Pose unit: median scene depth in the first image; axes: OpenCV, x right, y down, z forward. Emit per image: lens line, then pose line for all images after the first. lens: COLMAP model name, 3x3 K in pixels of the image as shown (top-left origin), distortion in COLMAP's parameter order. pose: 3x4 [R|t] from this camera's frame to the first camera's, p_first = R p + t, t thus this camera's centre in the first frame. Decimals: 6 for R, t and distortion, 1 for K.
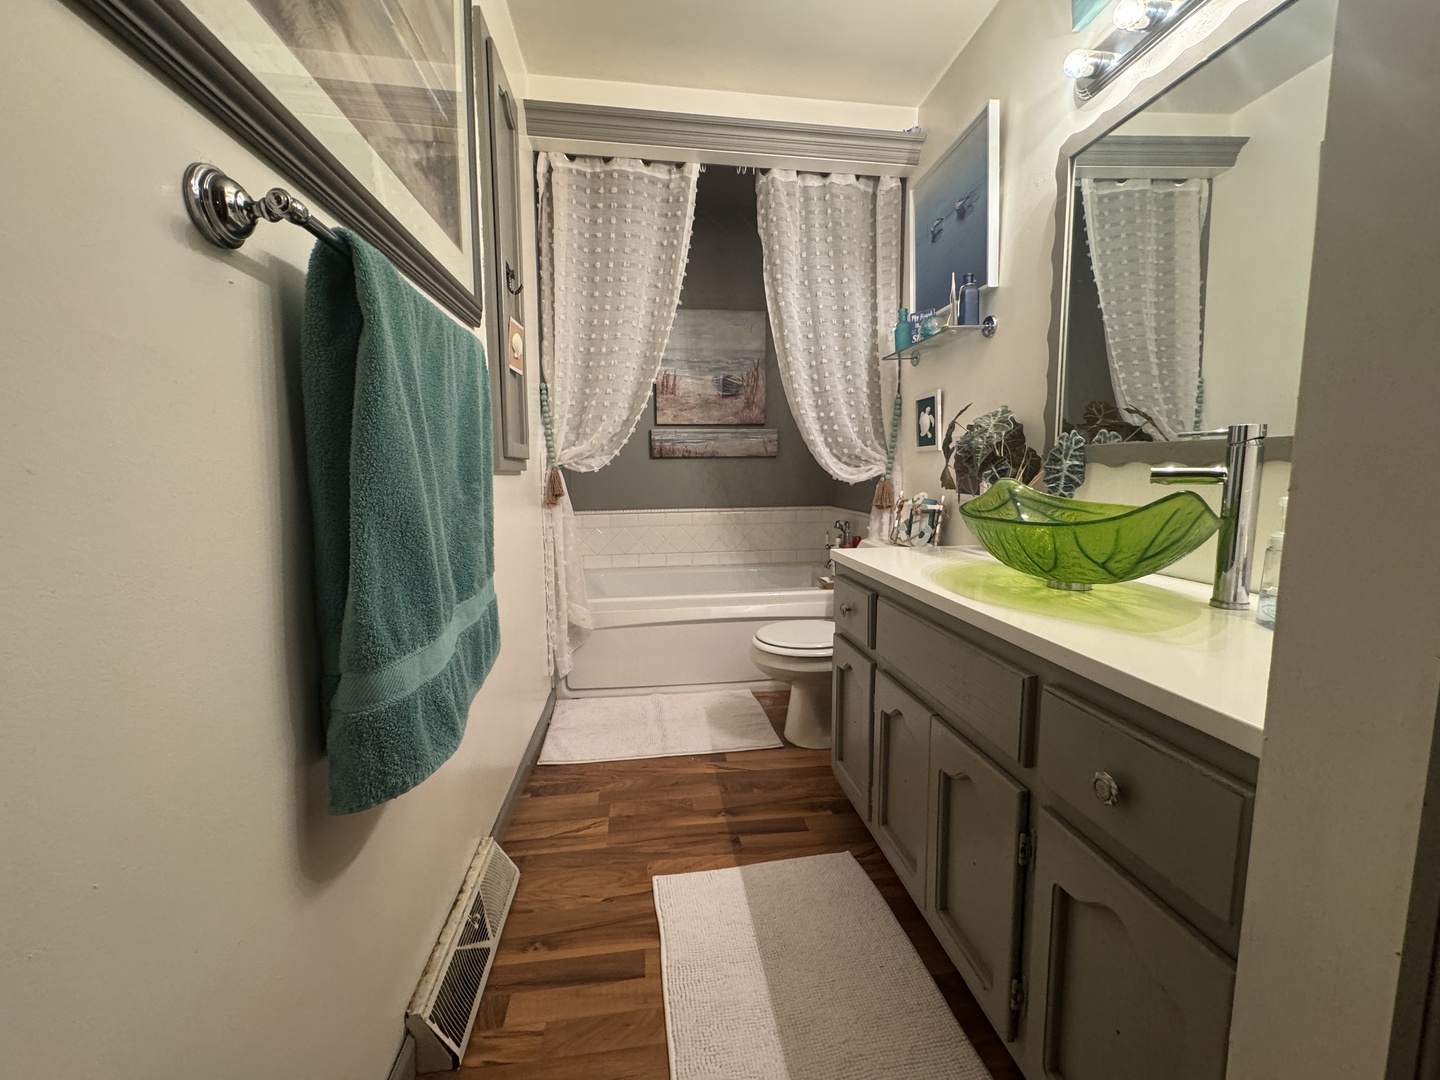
lens RADIAL K [[580.6, 0, 726.7], [0, 580.6, 535.8], [0, 0, 1]] dist [-0.009513, 0.001760]
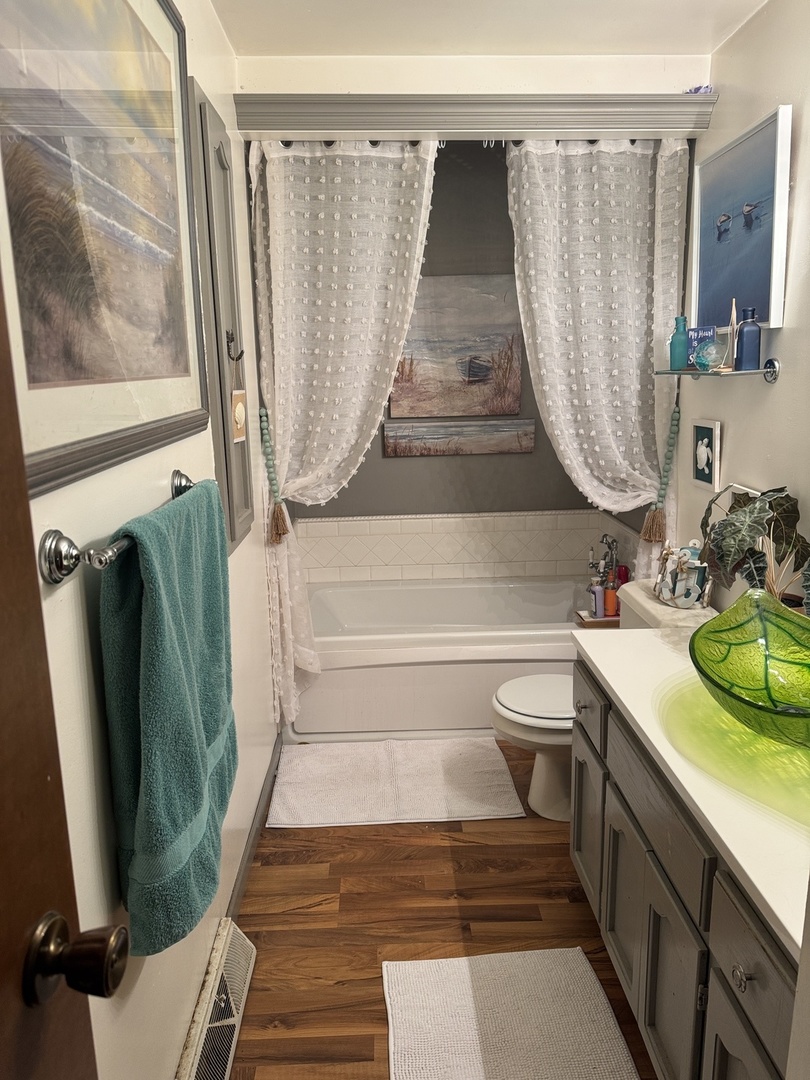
lens RADIAL K [[770.1, 0, 406.2], [0, 770.1, 530.8], [0, 0, 1]] dist [0.054150, -0.069327]
pose [[0.994060, 0.010137, -0.108365, 0.035914], [0.001482, 0.994300, 0.106610, -0.203620], [0.108828, -0.106137, 0.988378, -0.178387]]
